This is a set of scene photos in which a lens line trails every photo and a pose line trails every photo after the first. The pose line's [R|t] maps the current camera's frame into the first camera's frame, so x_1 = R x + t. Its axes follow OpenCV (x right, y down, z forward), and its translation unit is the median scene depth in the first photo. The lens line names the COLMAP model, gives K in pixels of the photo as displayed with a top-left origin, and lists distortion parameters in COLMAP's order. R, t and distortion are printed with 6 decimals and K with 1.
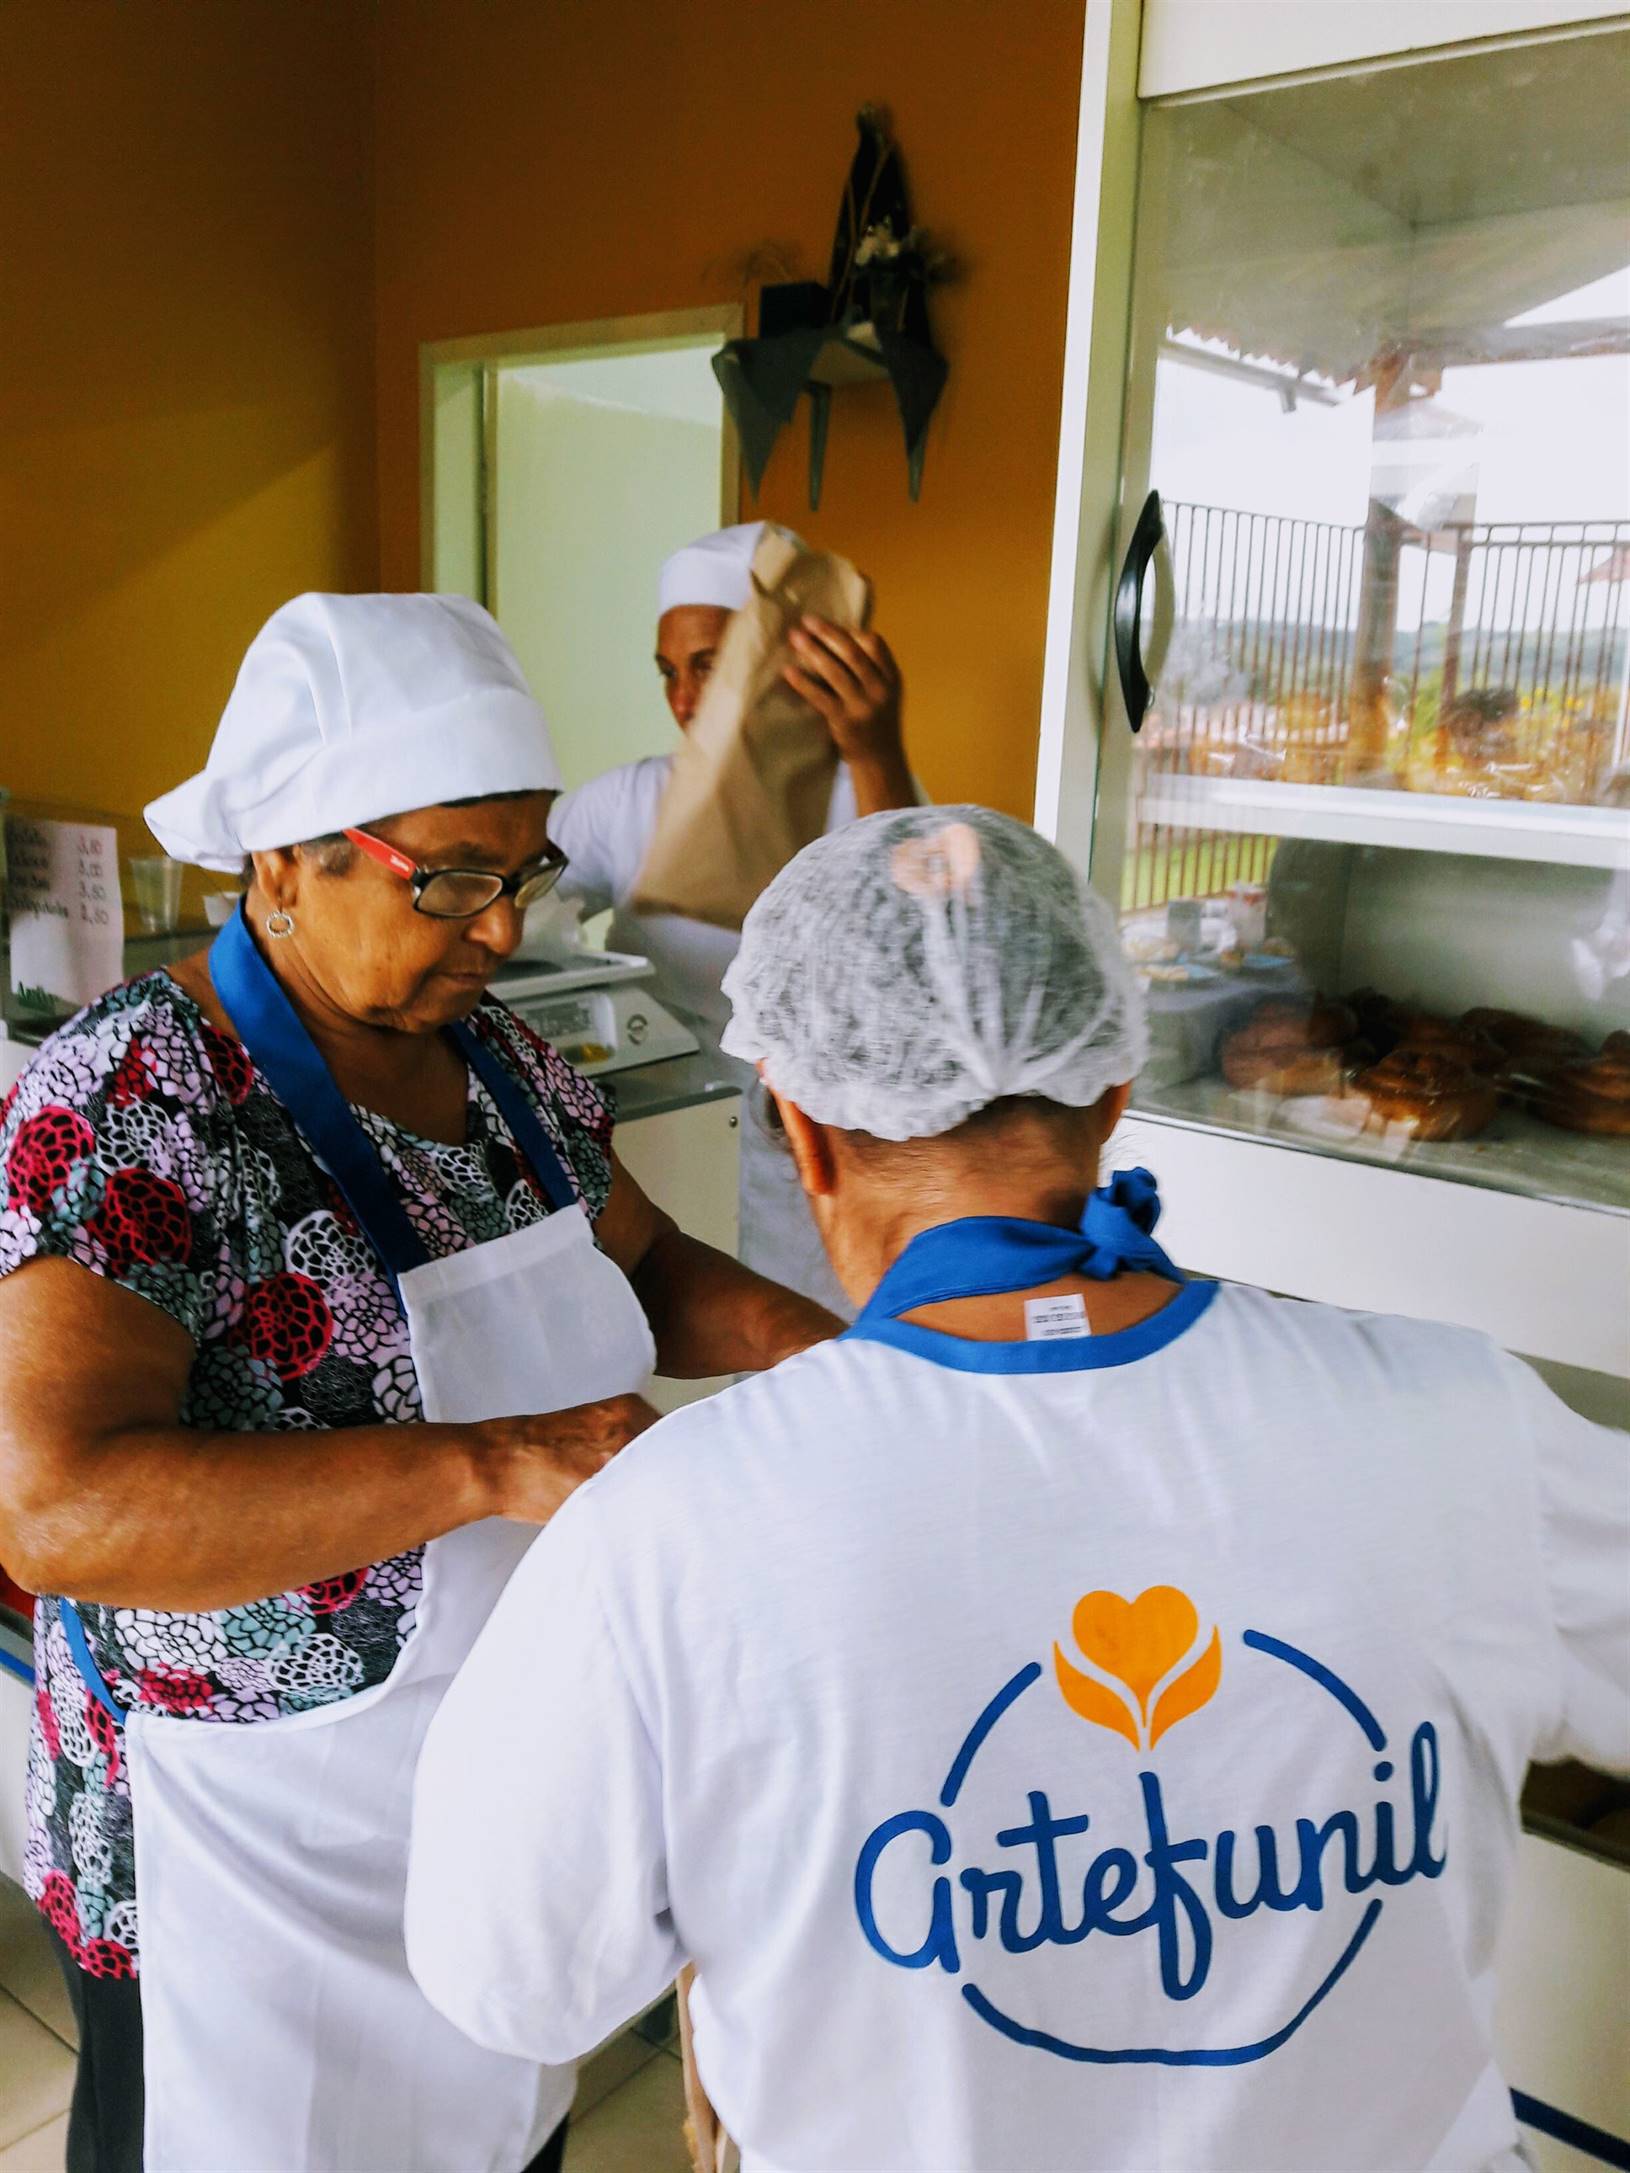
lens RADIAL K [[1835.1, 0, 815.0], [0, 1835.1, 1086.5], [0, 0, 1]] dist [0.008610, 0.004194]
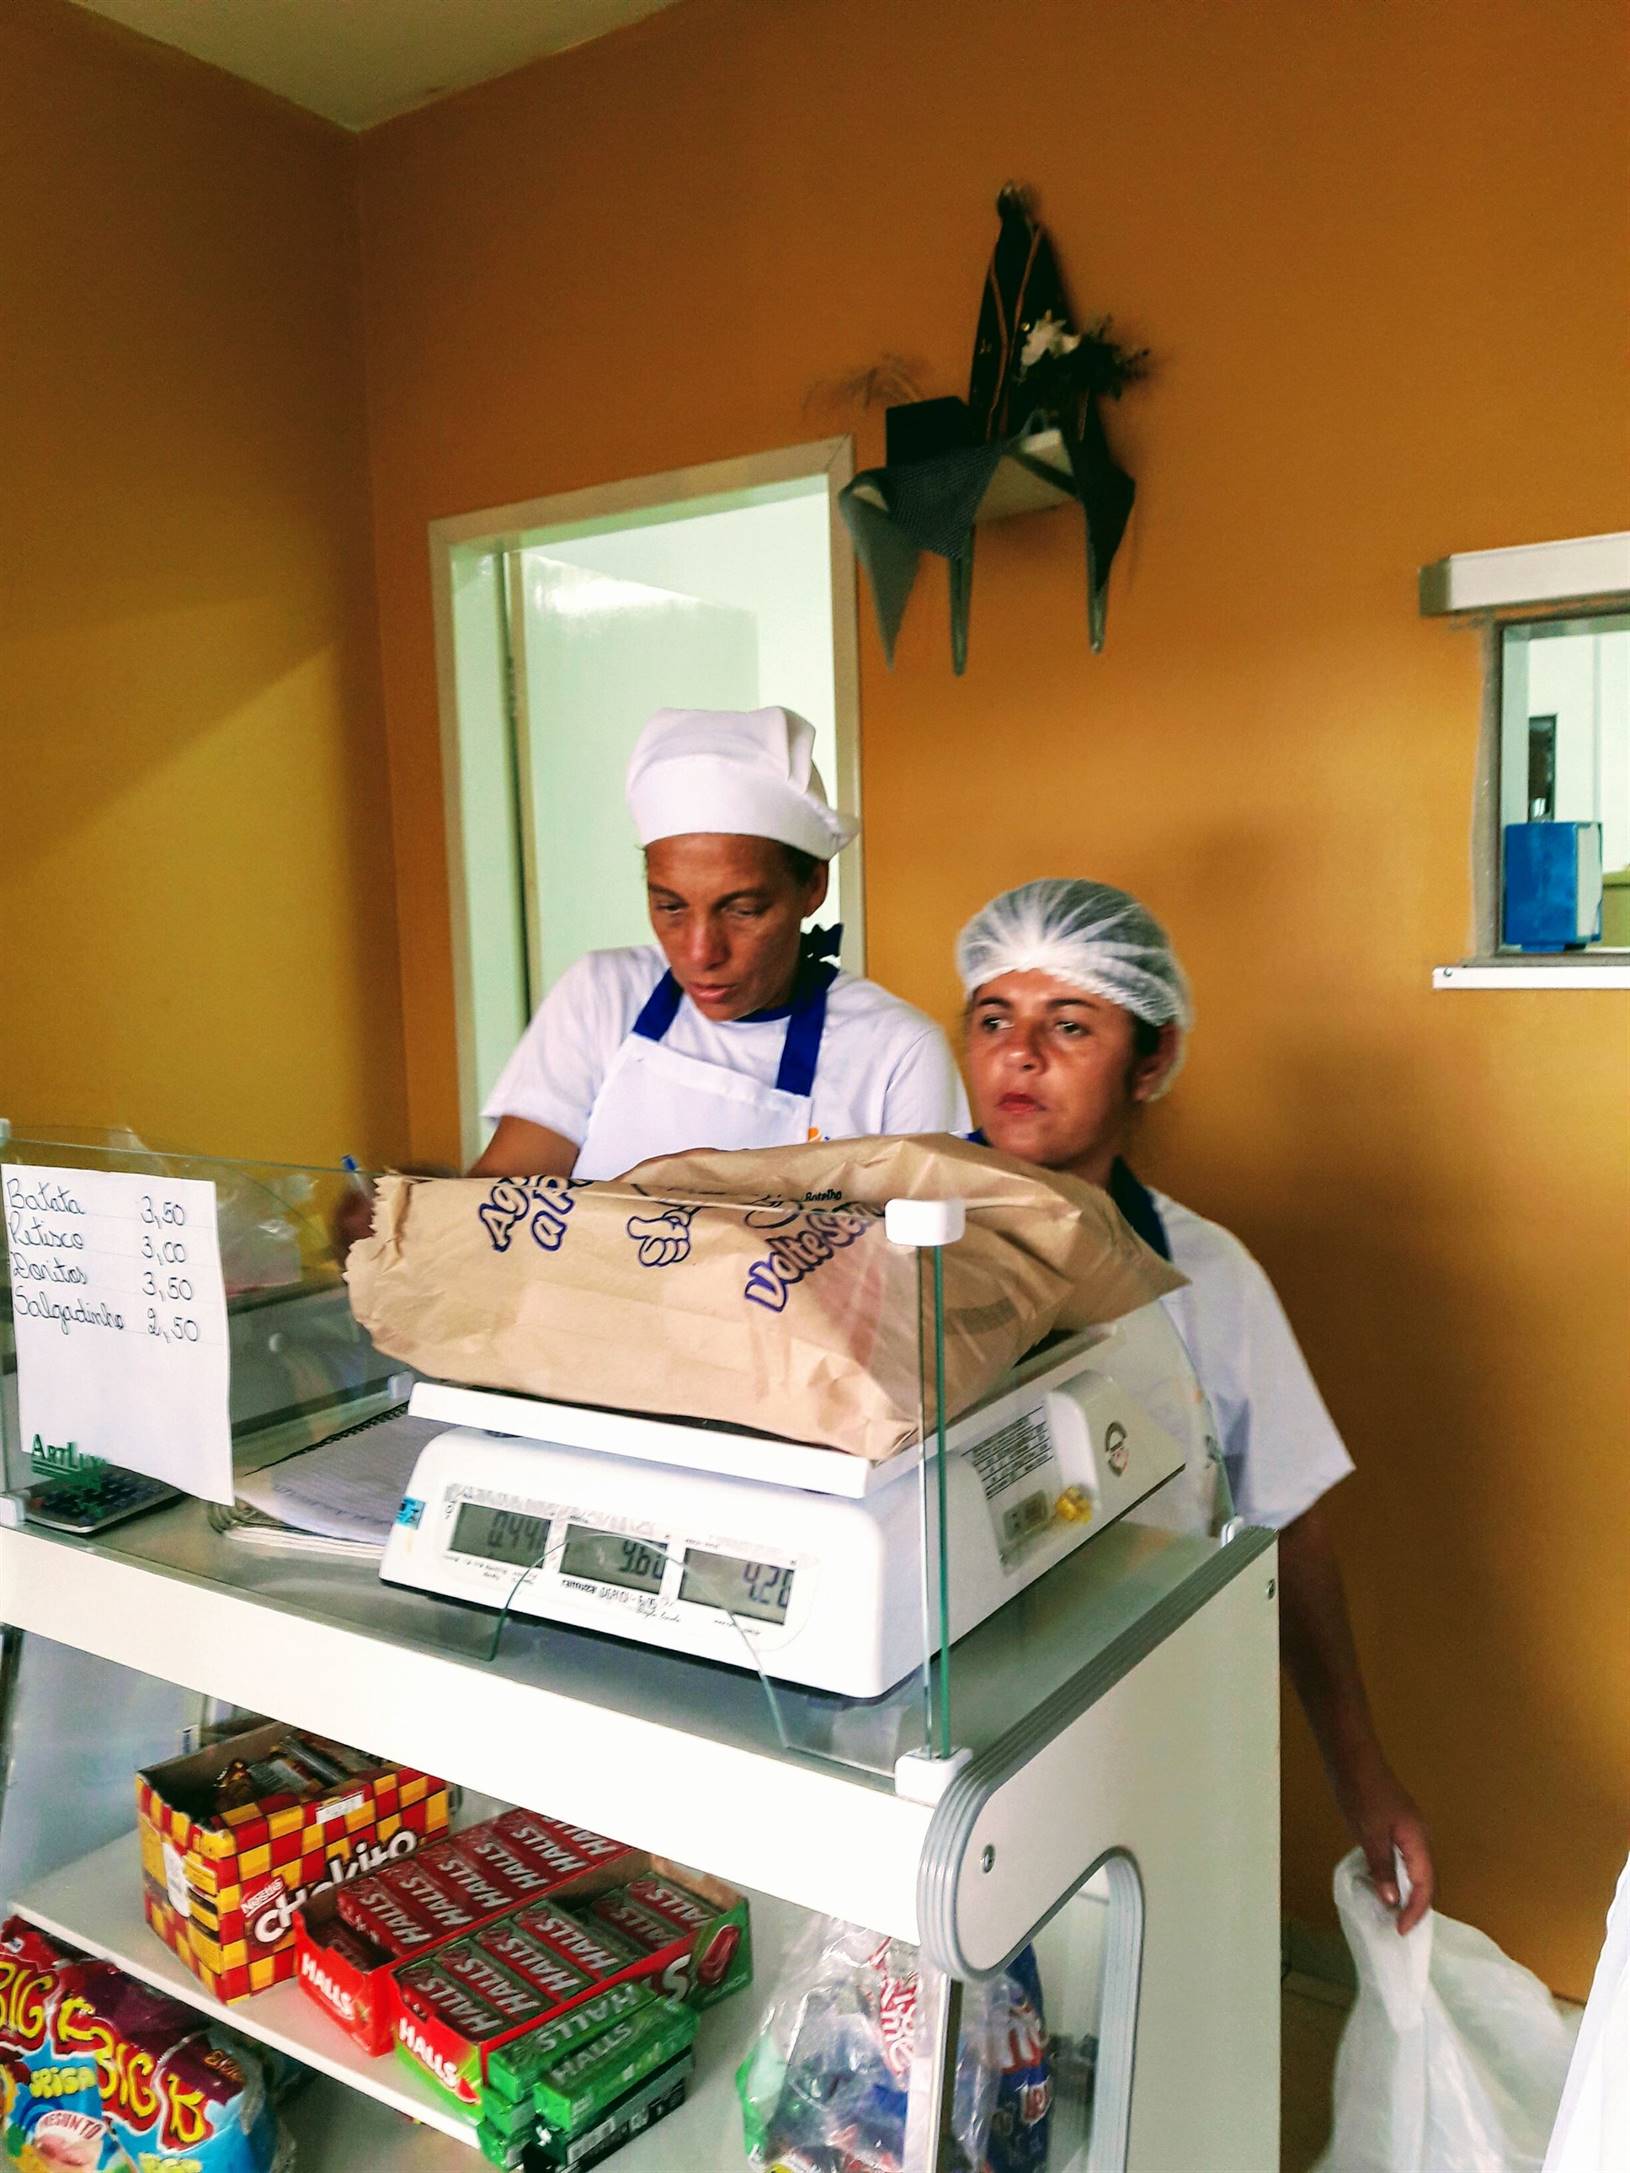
lens RADIAL K [[1835.1, 0, 815.0], [0, 1835.1, 1086.5], [0, 0, 1]] dist [0.008610, 0.004194]
pose [[0.995249, -0.076861, 0.059770, -0.134419], [0.083213, 0.990184, -0.112296, -0.054114], [-0.050552, 0.116736, 0.991876, 0.243090]]
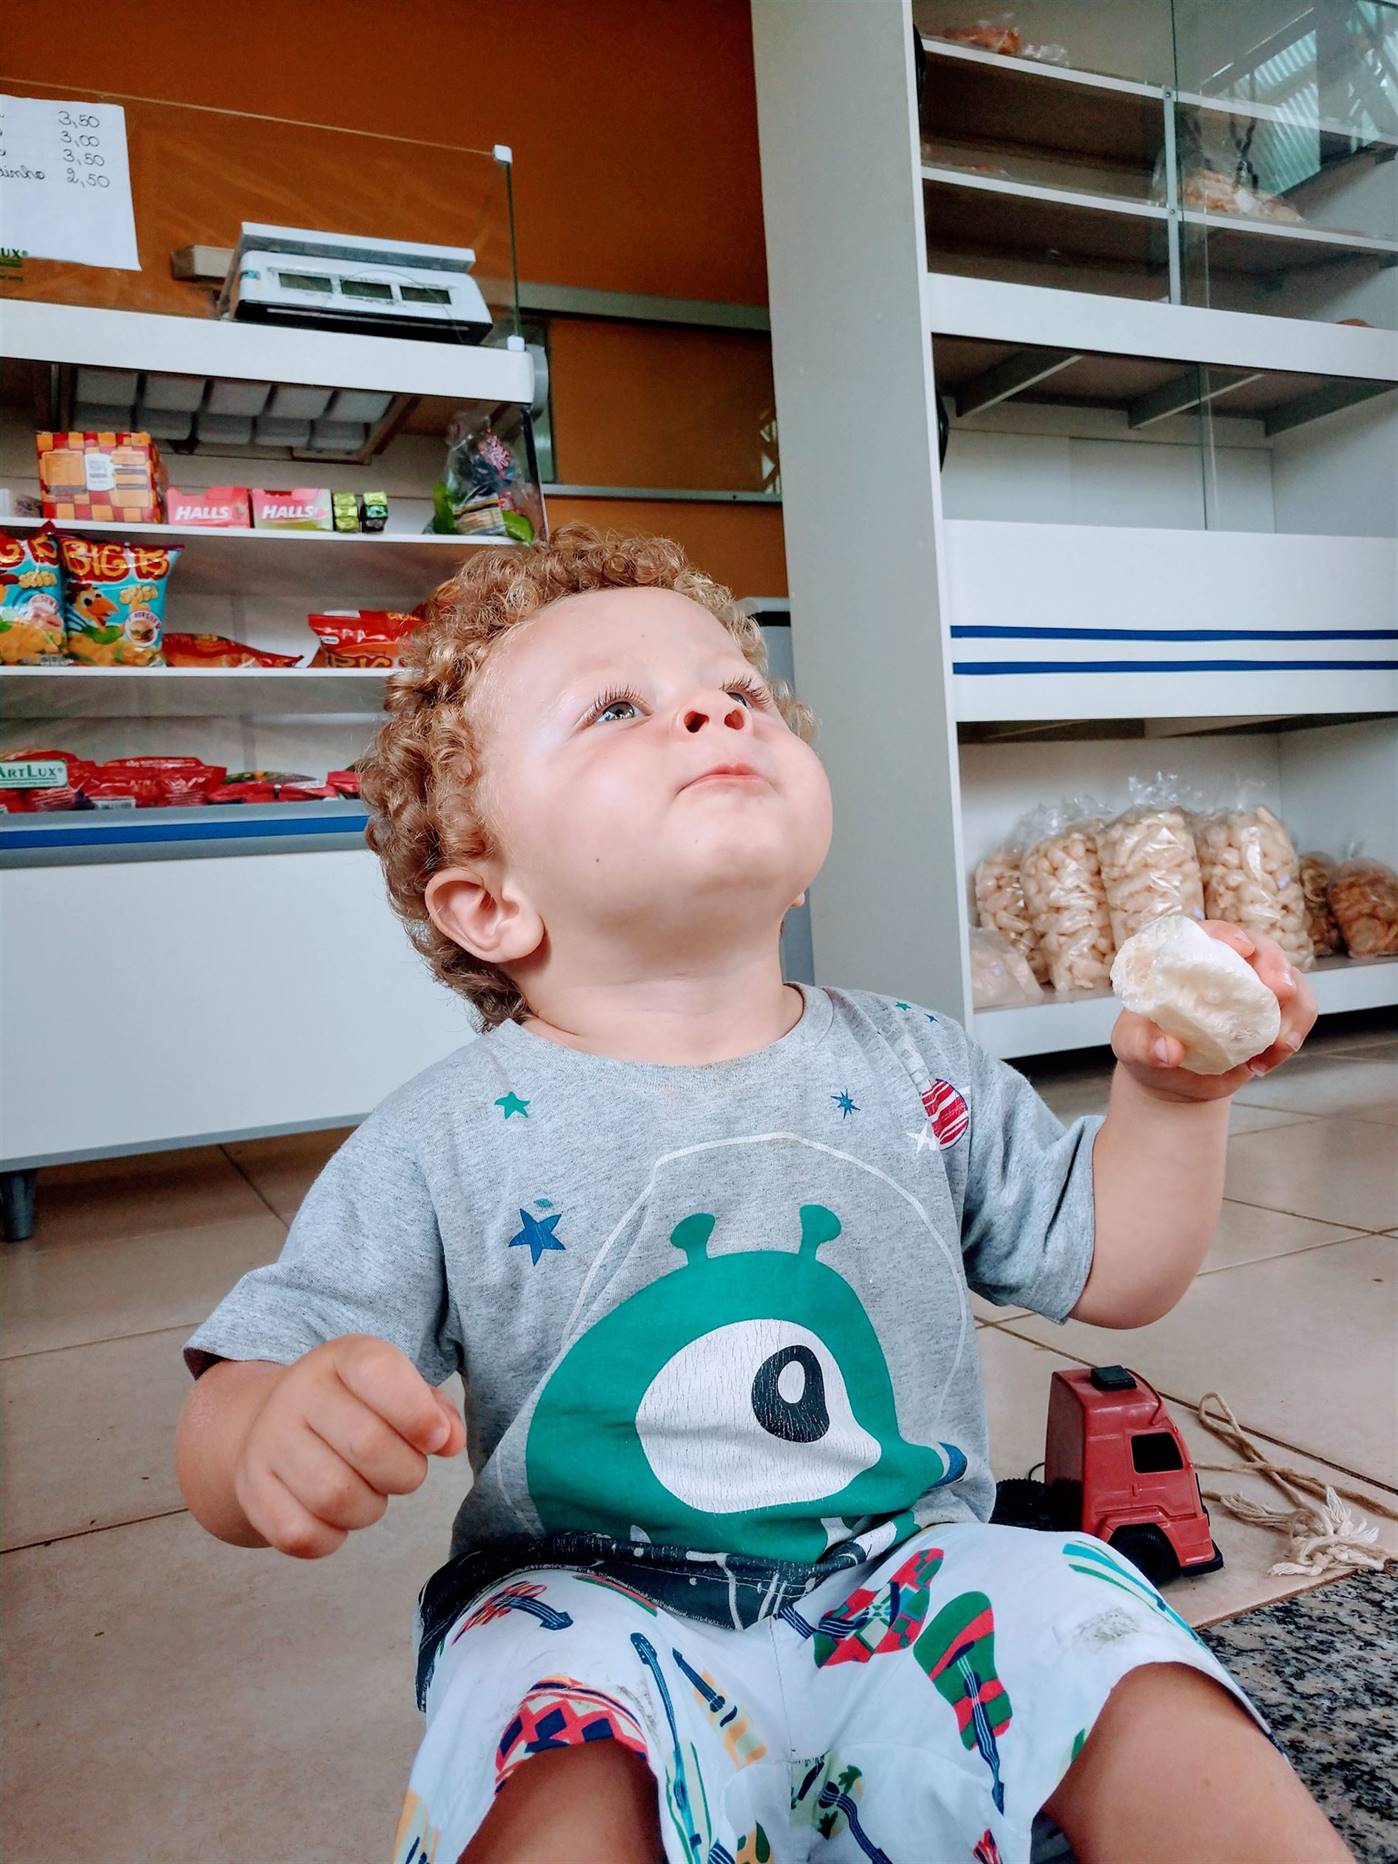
lens RADIAL K [[1483.7, 0, 699.0], [0, 1483.7, 932.0], [0, 0, 1]] dist [-0.006500, -0.007239]
pose [[0.454165, -0.097231, 0.885596, -0.684912], [0.279909, 0.959265, -0.038228, 0.319127], [-0.845804, 0.265248, 0.462881, 0.228690]]
